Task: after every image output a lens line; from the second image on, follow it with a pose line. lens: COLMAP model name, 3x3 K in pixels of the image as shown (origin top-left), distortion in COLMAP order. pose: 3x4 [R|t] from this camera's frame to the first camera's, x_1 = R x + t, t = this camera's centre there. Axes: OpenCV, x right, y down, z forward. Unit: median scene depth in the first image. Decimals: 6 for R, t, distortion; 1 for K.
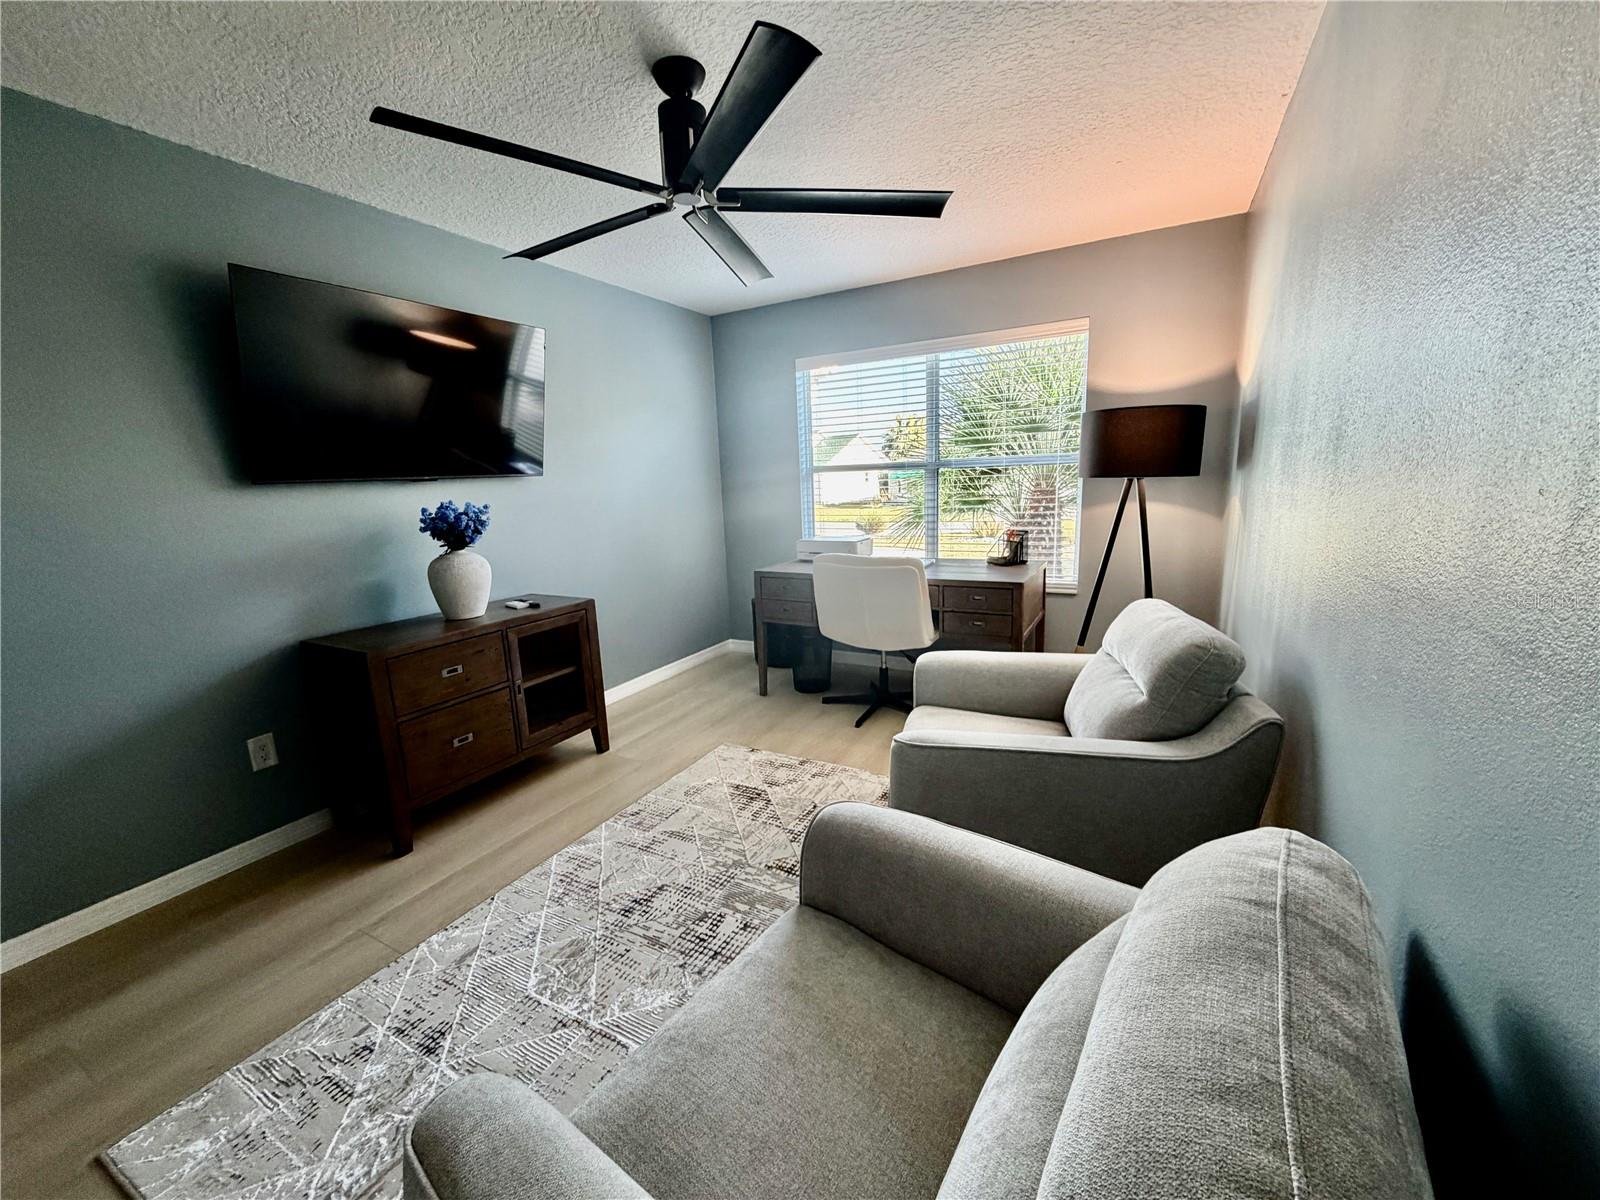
lens RADIAL K [[636.5, 0, 796.6], [0, 636.5, 601.4], [0, 0, 1]] dist [-0.000752, 0.000074]
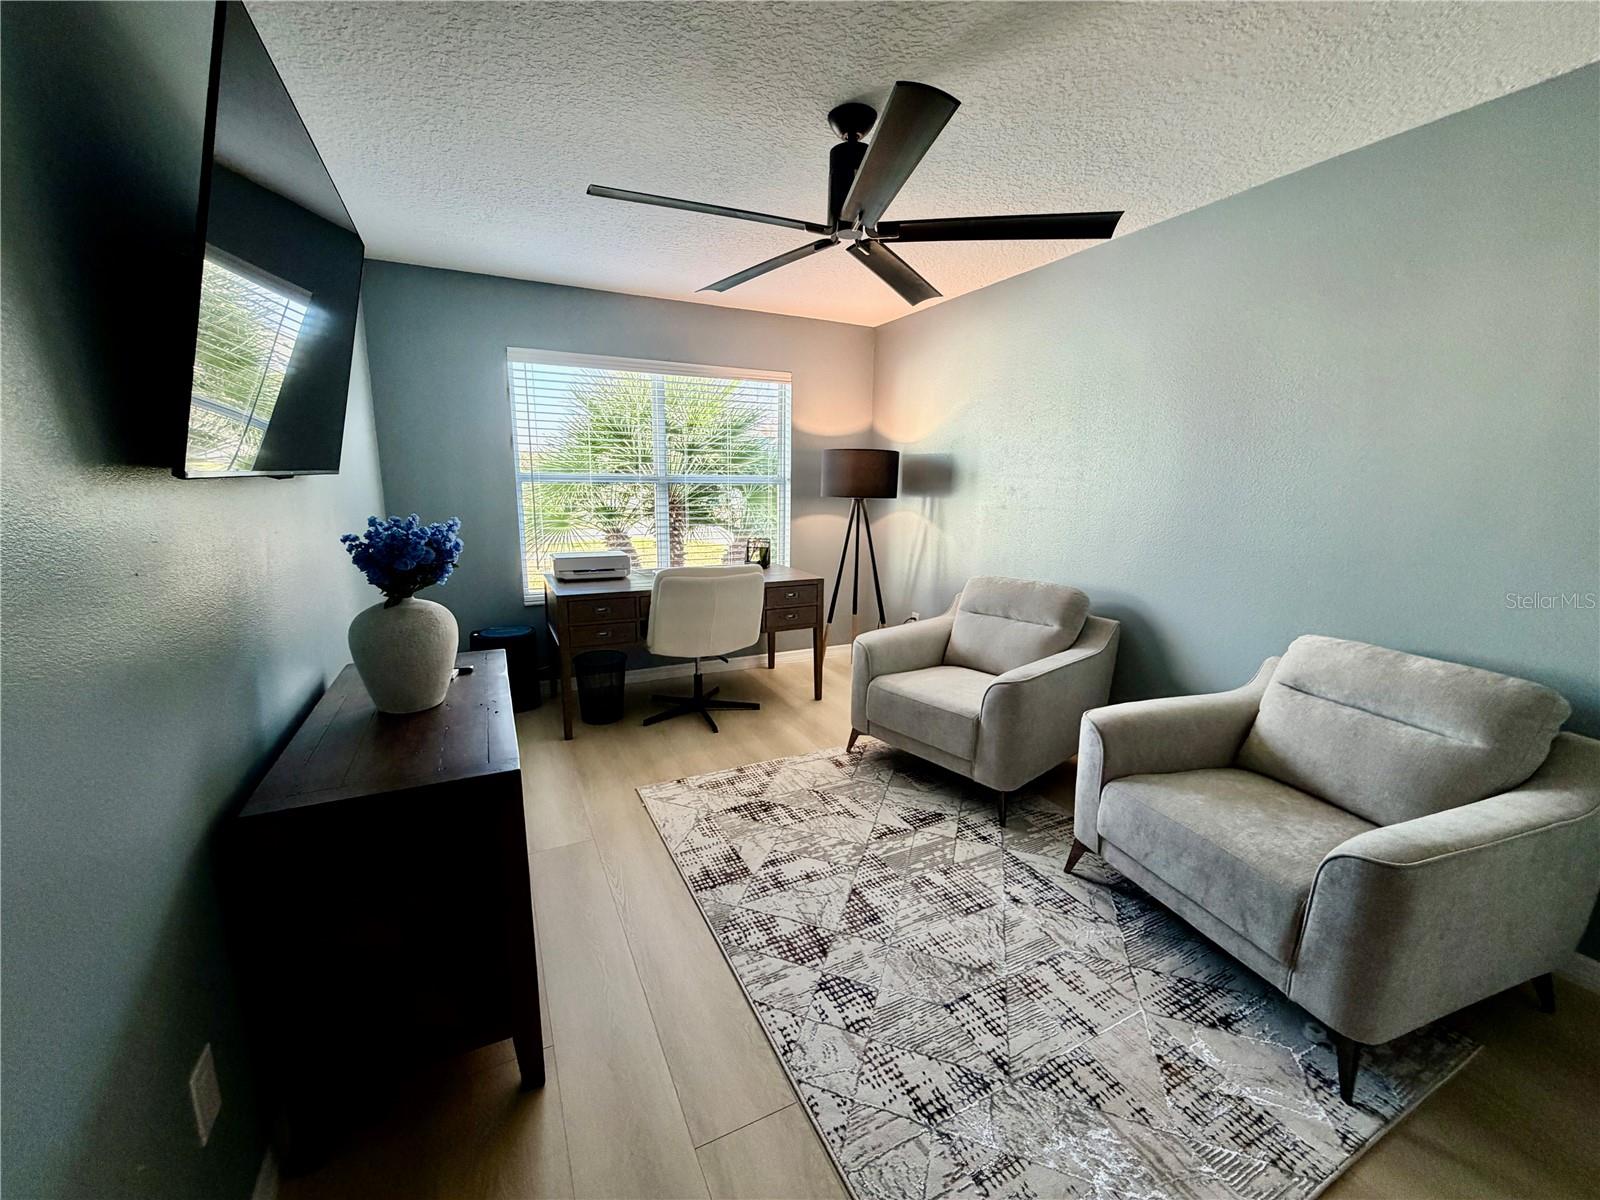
lens RADIAL K [[636.5, 0, 796.6], [0, 636.5, 601.4], [0, 0, 1]] dist [-0.000752, 0.000074]
pose [[0.569753, -0.109153, 0.814535, -0.789246], [0.123011, 0.991301, 0.046797, -0.055611], [-0.812558, 0.073534, 0.578224, 0.339807]]
